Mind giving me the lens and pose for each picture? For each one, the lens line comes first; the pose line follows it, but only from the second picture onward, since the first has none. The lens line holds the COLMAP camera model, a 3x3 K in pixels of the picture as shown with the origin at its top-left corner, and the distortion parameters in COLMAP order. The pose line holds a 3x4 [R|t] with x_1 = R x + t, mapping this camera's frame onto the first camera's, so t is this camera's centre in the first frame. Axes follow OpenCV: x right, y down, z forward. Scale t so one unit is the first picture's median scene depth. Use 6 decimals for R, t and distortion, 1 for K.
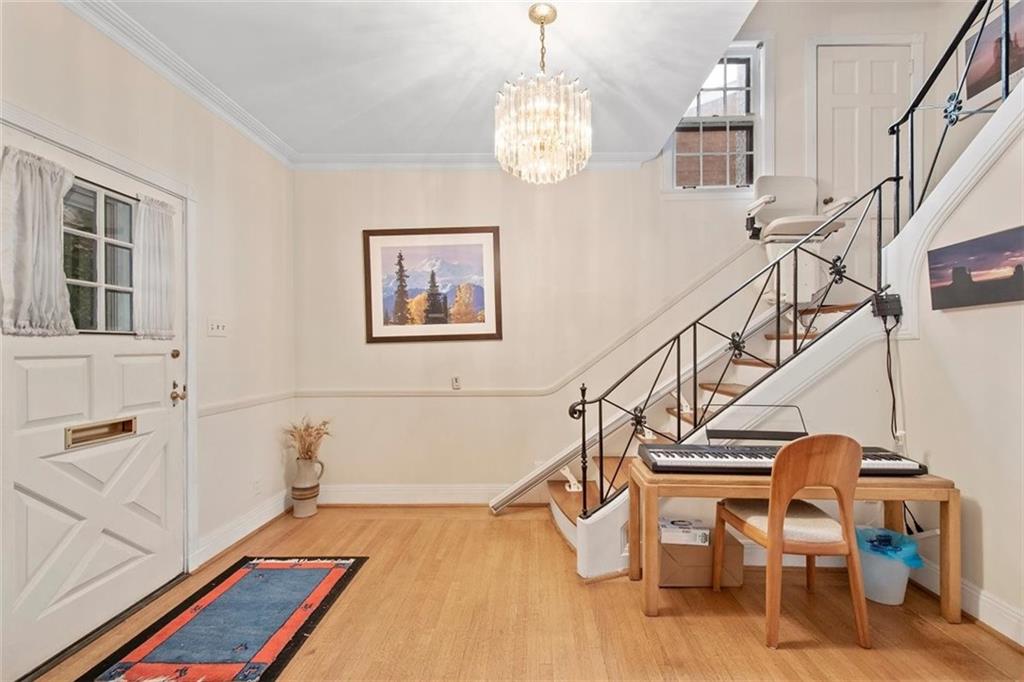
lens RADIAL K [[441.4, 0, 522.4], [0, 441.4, 348.3], [0, 0, 1]] dist [0.015888, -0.005250]
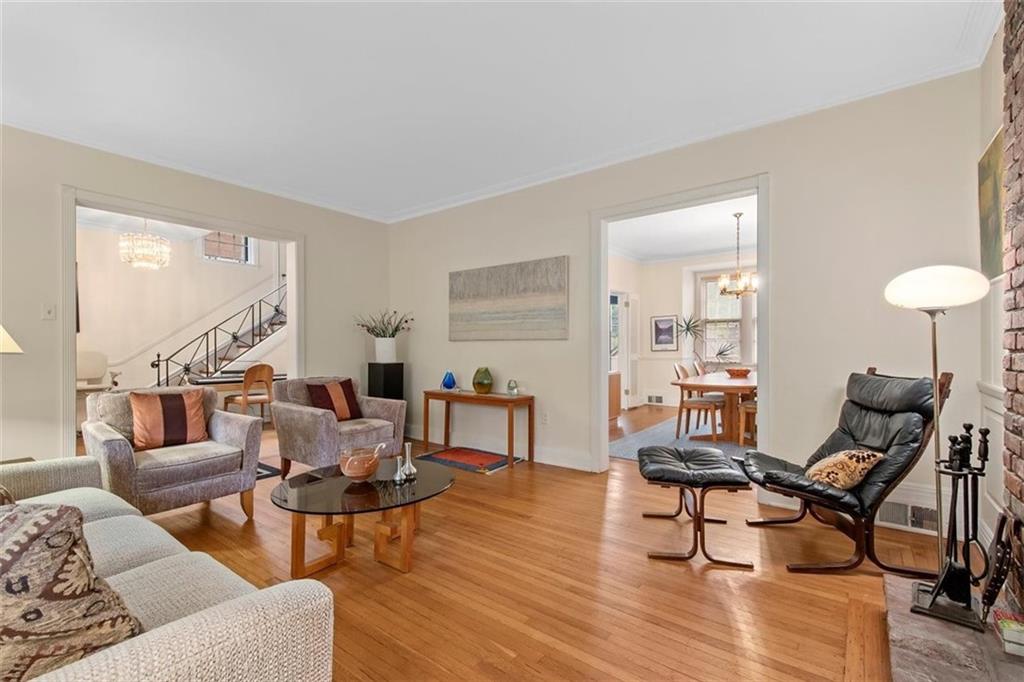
lens RADIAL K [[441.4, 0, 522.4], [0, 441.4, 348.3], [0, 0, 1]] dist [0.015888, -0.005250]
pose [[0.573352, 0.003767, 0.819300, -0.645034], [0.003671, 0.999968, -0.007167, 0.079256], [-0.819301, 0.007116, 0.573320, -1.790286]]
